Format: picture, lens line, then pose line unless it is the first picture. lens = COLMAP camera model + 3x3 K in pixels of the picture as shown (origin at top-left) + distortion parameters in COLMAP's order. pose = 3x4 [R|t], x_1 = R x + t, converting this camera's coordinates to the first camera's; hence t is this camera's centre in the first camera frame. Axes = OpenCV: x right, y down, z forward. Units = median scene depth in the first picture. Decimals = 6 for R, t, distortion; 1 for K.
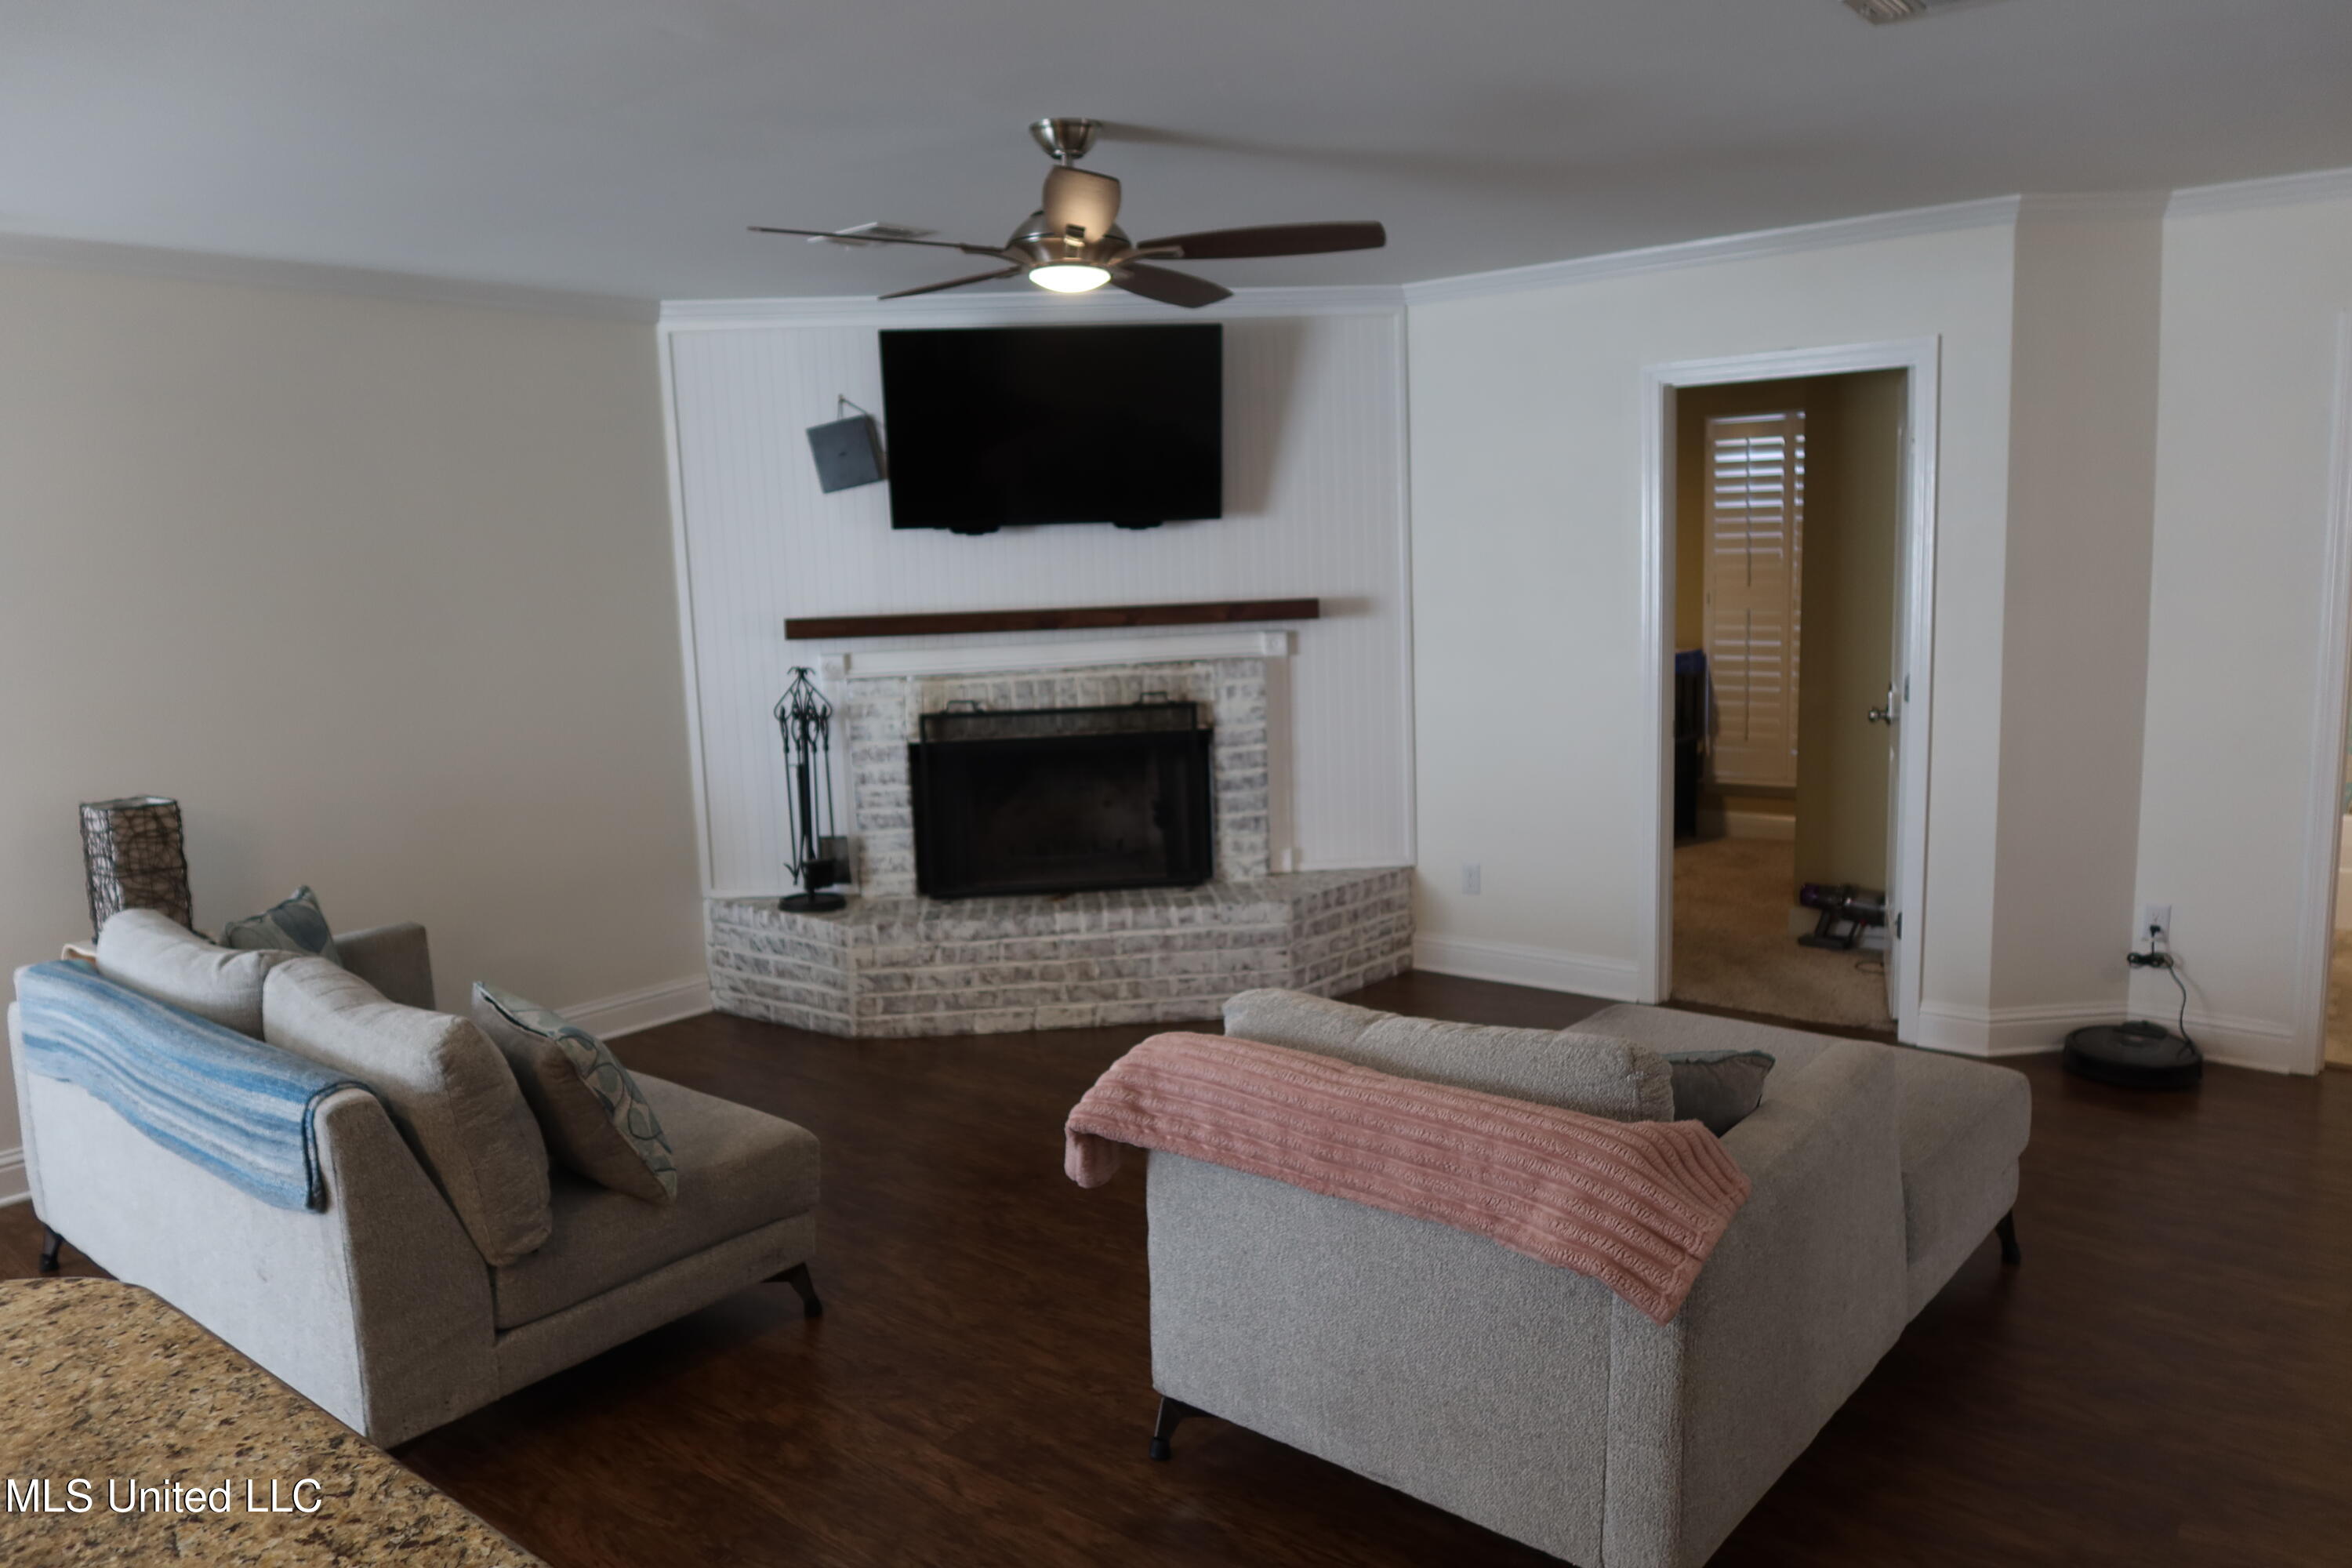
lens RADIAL K [[1643.3, 0, 1166.0], [0, 1643.3, 790.1], [0, 0, 1]] dist [-0.006325, -0.000047]
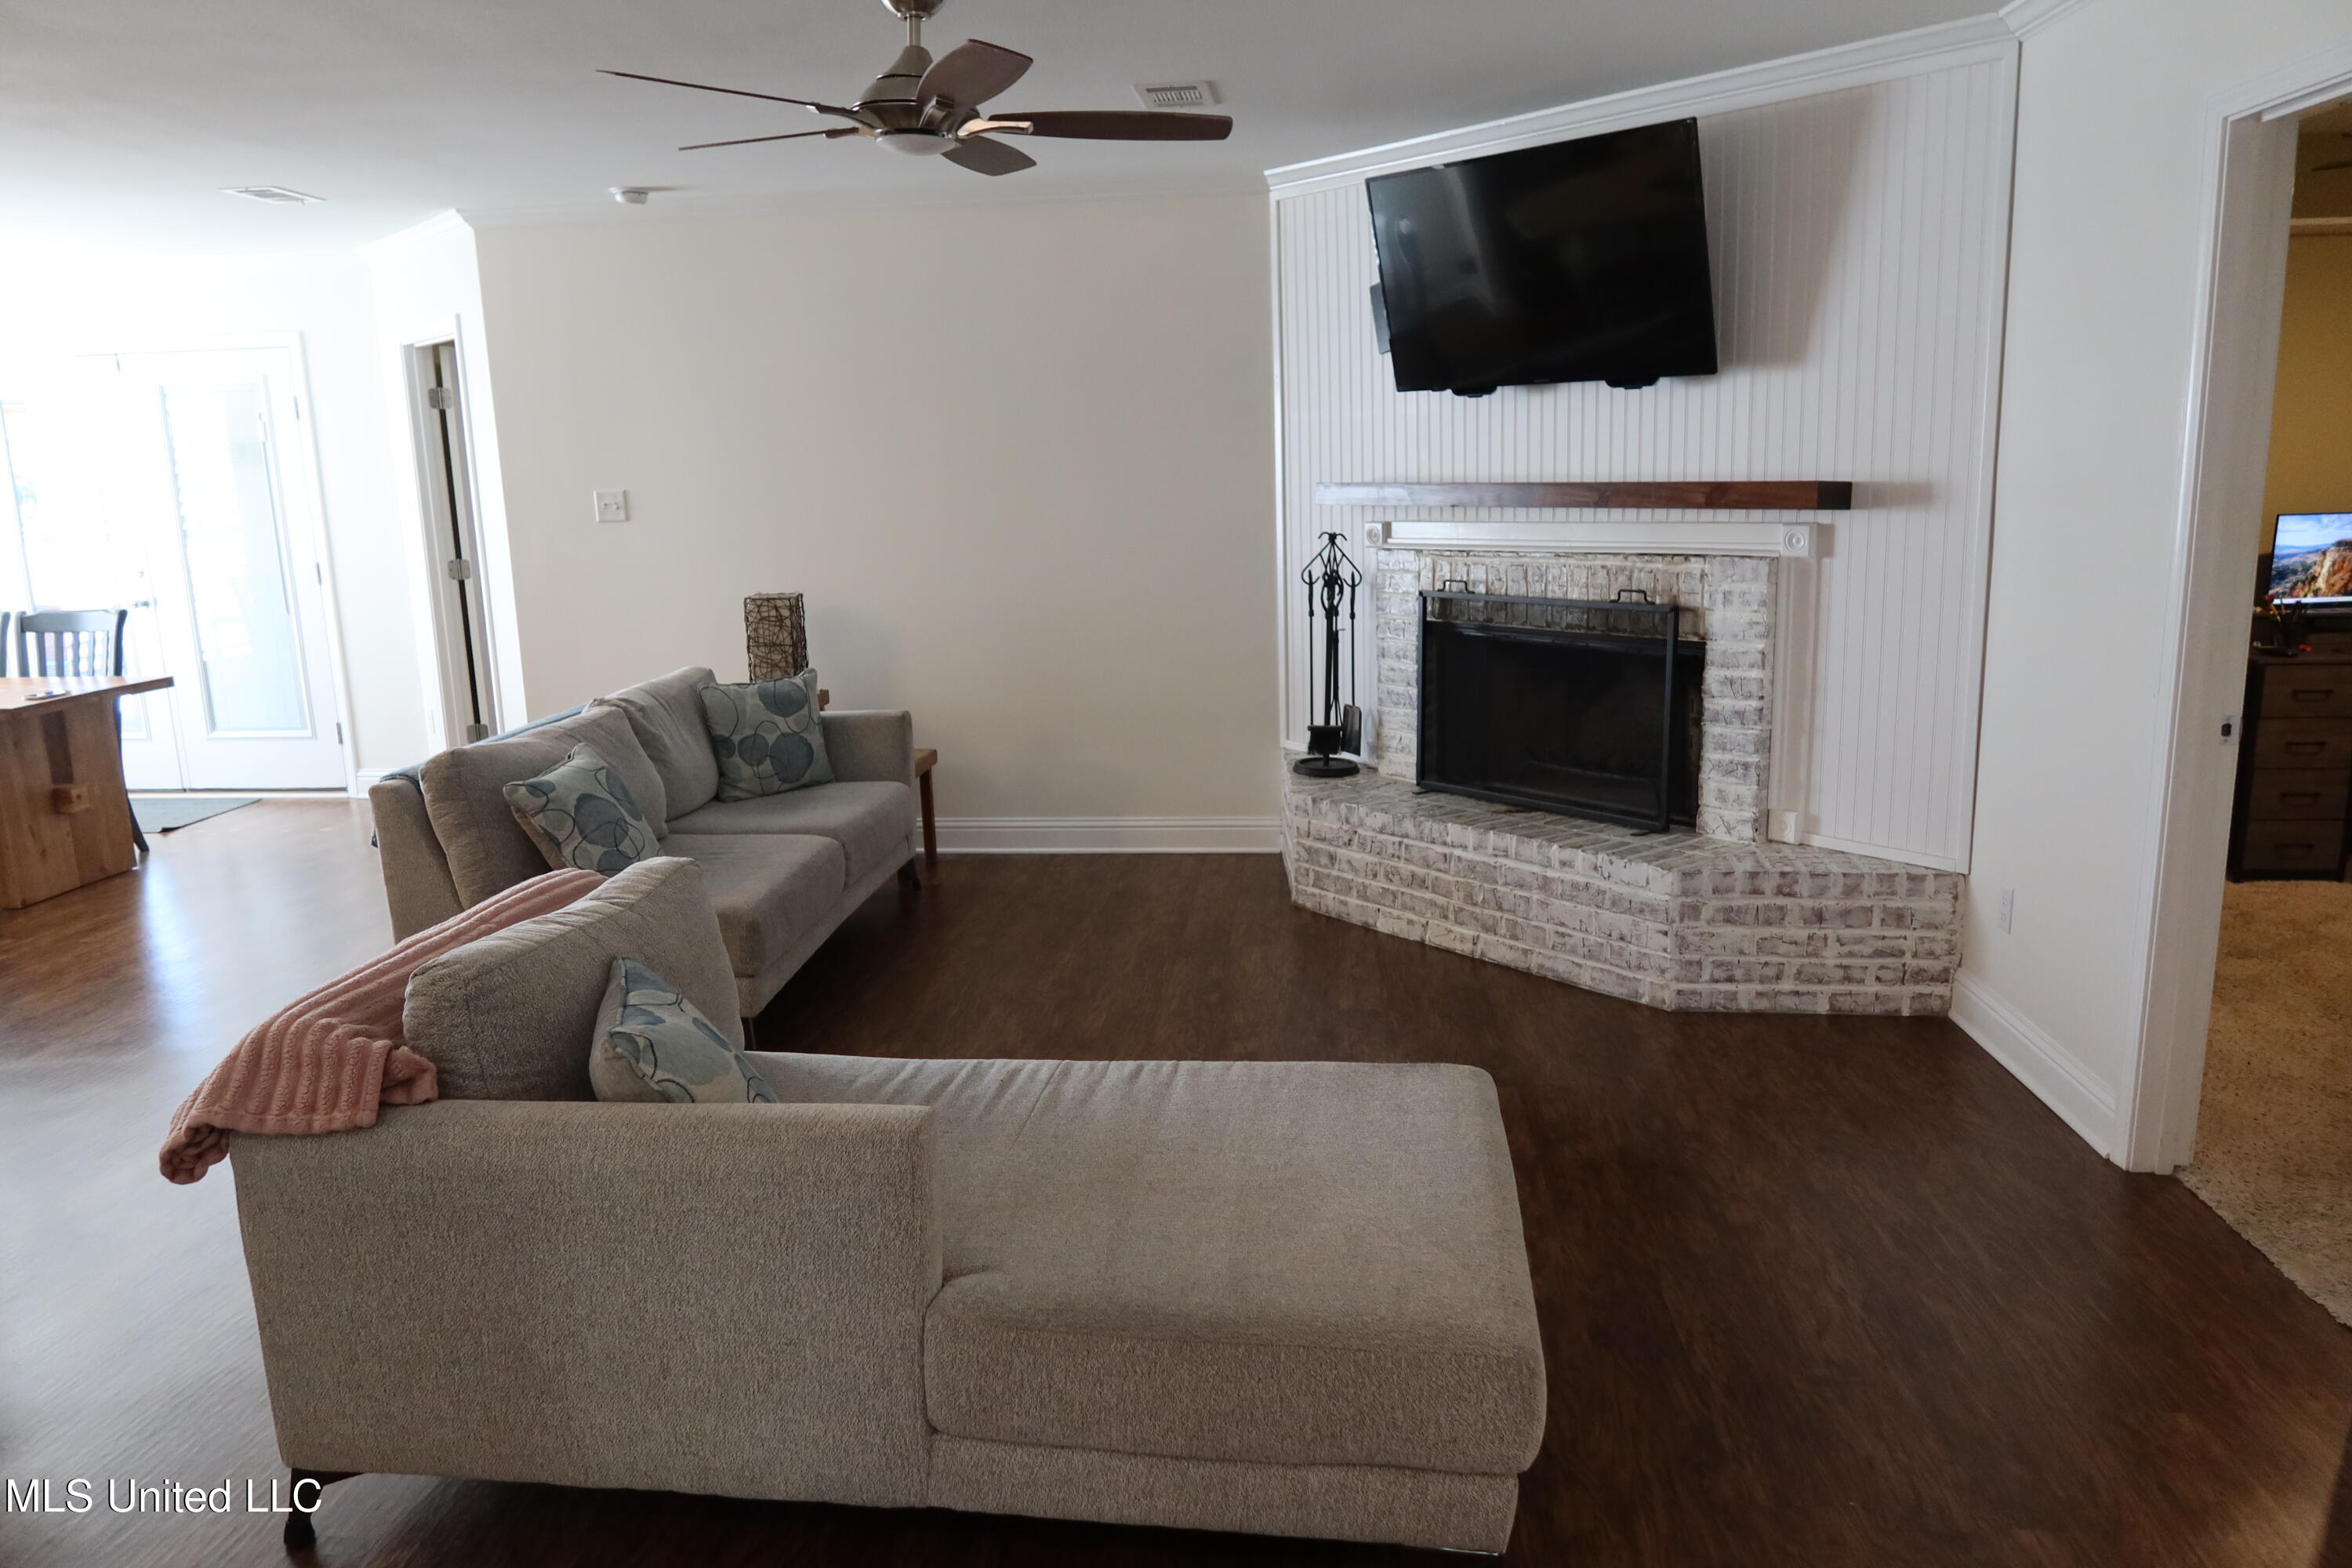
lens RADIAL K [[1643.3, 0, 1175.4], [0, 1643.3, 782.7], [0, 0, 1]] dist [-0.006325, -0.000047]
pose [[0.554539, 0.183503, -0.811673, 0.556189], [-0.113124, 0.982952, 0.144939, -0.058391], [0.824433, 0.011446, 0.565844, 0.351499]]
